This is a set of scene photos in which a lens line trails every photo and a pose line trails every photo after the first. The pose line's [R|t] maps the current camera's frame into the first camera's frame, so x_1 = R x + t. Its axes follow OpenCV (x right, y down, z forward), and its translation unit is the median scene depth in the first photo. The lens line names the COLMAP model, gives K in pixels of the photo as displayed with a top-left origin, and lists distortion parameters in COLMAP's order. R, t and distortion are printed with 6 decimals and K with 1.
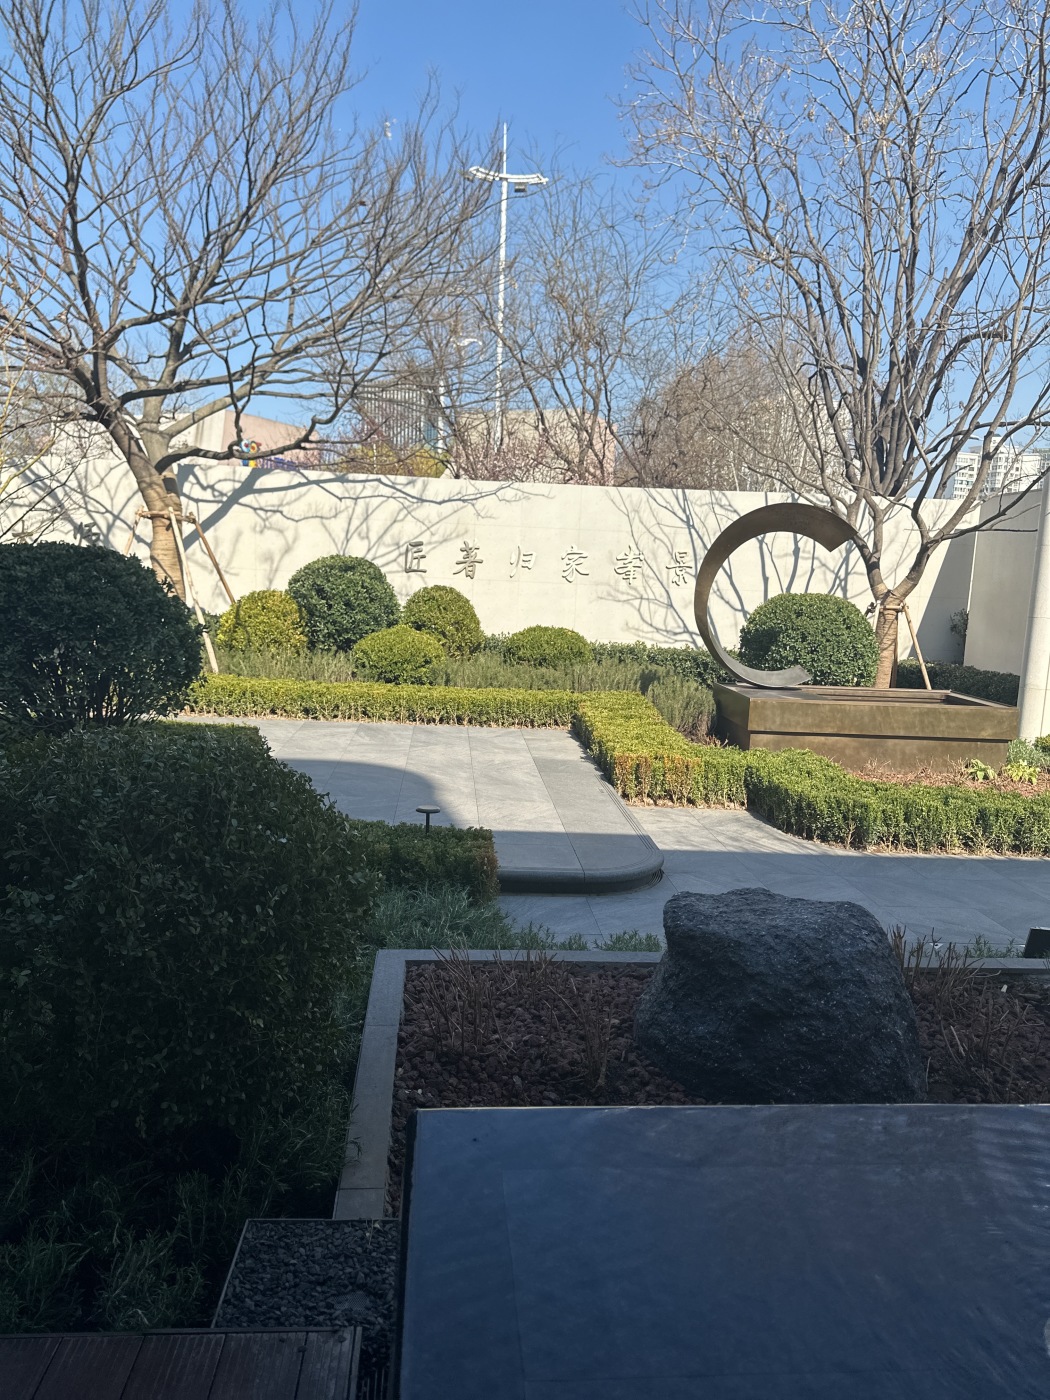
lens RADIAL K [[979.9, 0, 525.0], [0, 979.9, 700.0], [0, 0, 1]] dist [0.071588, 0.000013]
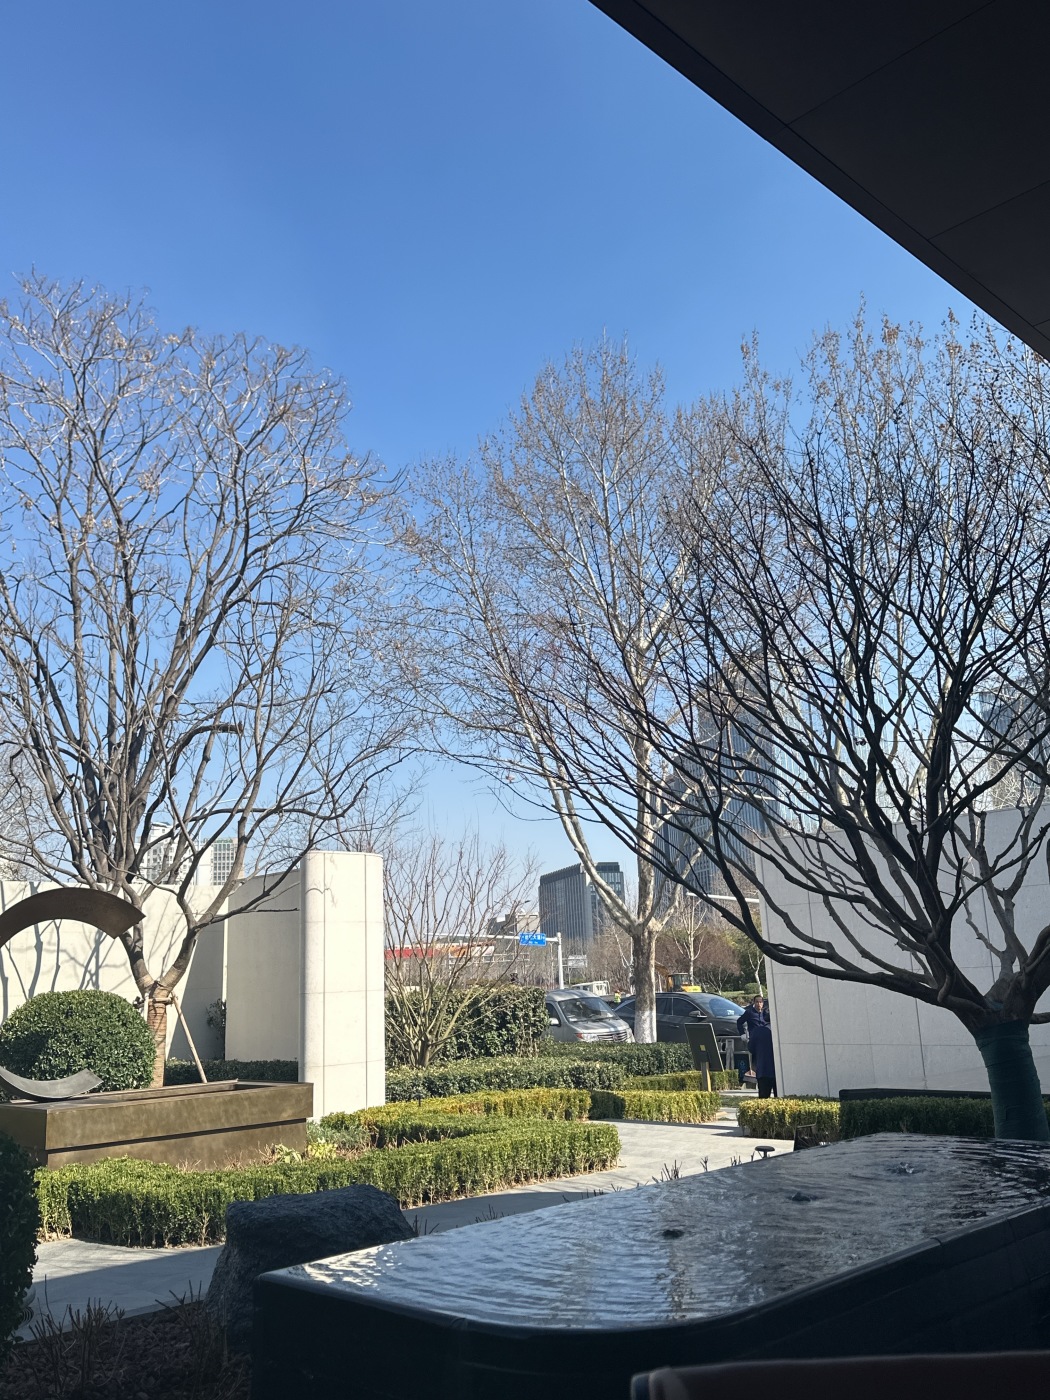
lens RADIAL K [[1247.0, 0, 525.0], [0, 1247.0, 700.0], [0, 0, 1]] dist [0.001979, 0.005335]
pose [[0.750077, 0.077952, 0.656741, -0.165146], [0.155416, 0.944444, -0.289605, 0.033105], [-0.642830, 0.319294, 0.696291, -0.115632]]
